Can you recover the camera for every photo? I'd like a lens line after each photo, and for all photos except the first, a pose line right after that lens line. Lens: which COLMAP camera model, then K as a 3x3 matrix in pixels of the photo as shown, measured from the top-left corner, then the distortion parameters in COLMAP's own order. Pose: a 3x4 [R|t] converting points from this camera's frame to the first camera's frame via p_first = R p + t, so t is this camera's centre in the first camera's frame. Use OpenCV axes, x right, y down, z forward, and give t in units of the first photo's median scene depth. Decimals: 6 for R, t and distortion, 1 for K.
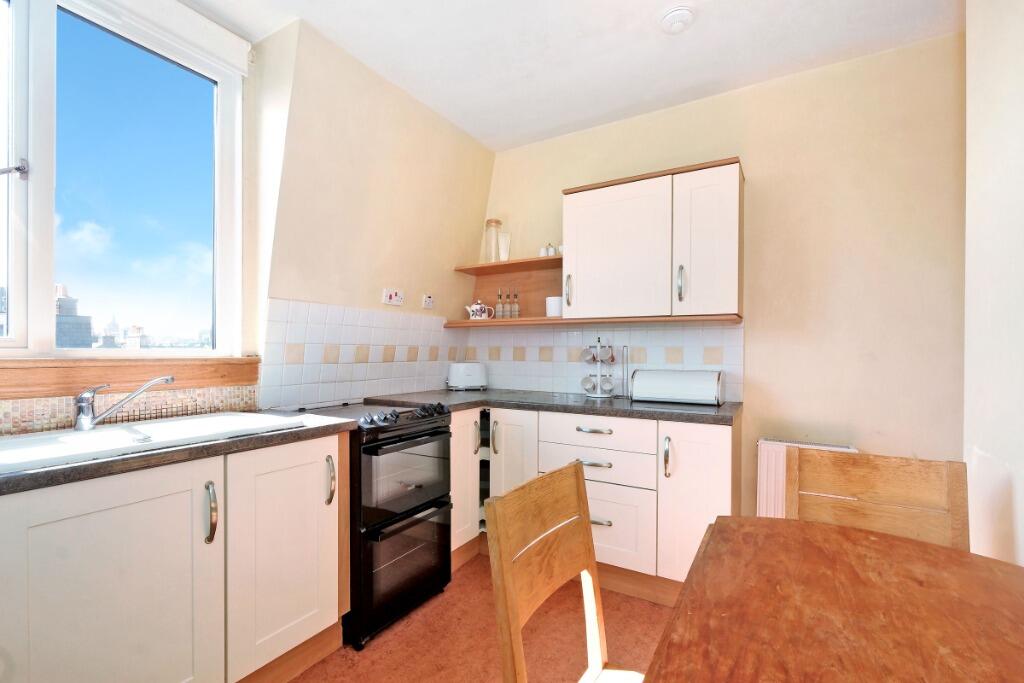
lens RADIAL K [[451.8, 0, 506.1], [0, 451.8, 350.0], [0, 0, 1]] dist [-0.003738, -0.000261]
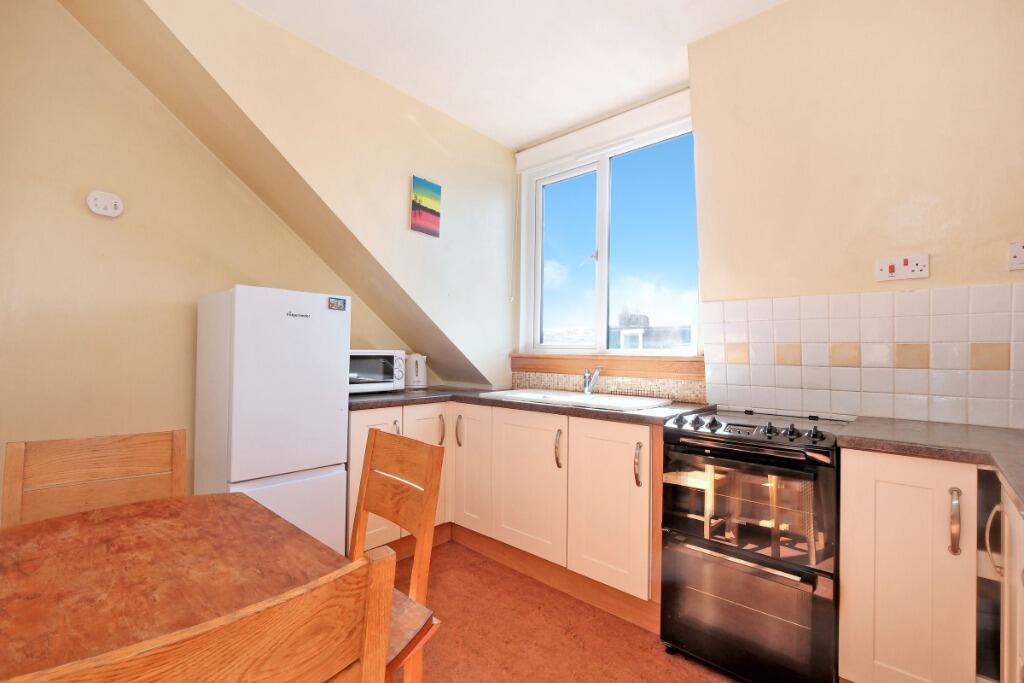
lens RADIAL K [[451.8, 0, 511.3], [0, 451.8, 342.7], [0, 0, 1]] dist [-0.003738, -0.000261]
pose [[-0.193309, -0.031122, -0.980644, 0.552488], [-0.007005, 0.999515, -0.030340, 0.016791], [0.981113, 0.001004, -0.193433, 0.645897]]
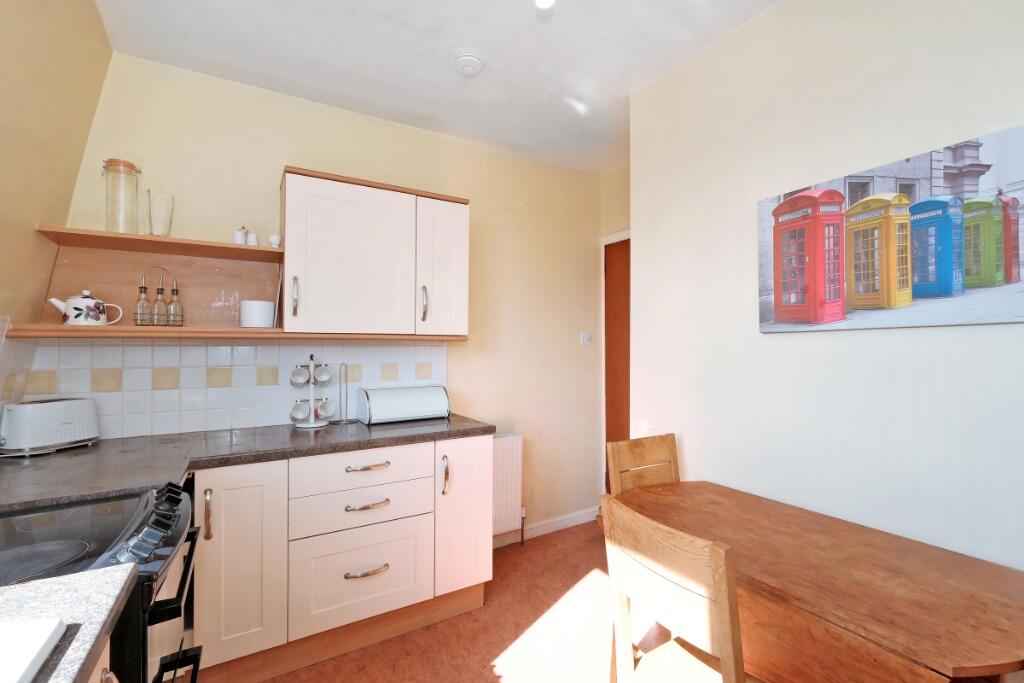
lens RADIAL K [[451.8, 0, 517.3], [0, 451.8, 343.4], [0, 0, 1]] dist [-0.003738, -0.000261]
pose [[0.465576, 0.002659, 0.885004, -0.408550], [0.004472, 0.999976, -0.005357, -0.048712], [-0.884997, 0.006452, 0.465552, 0.321528]]
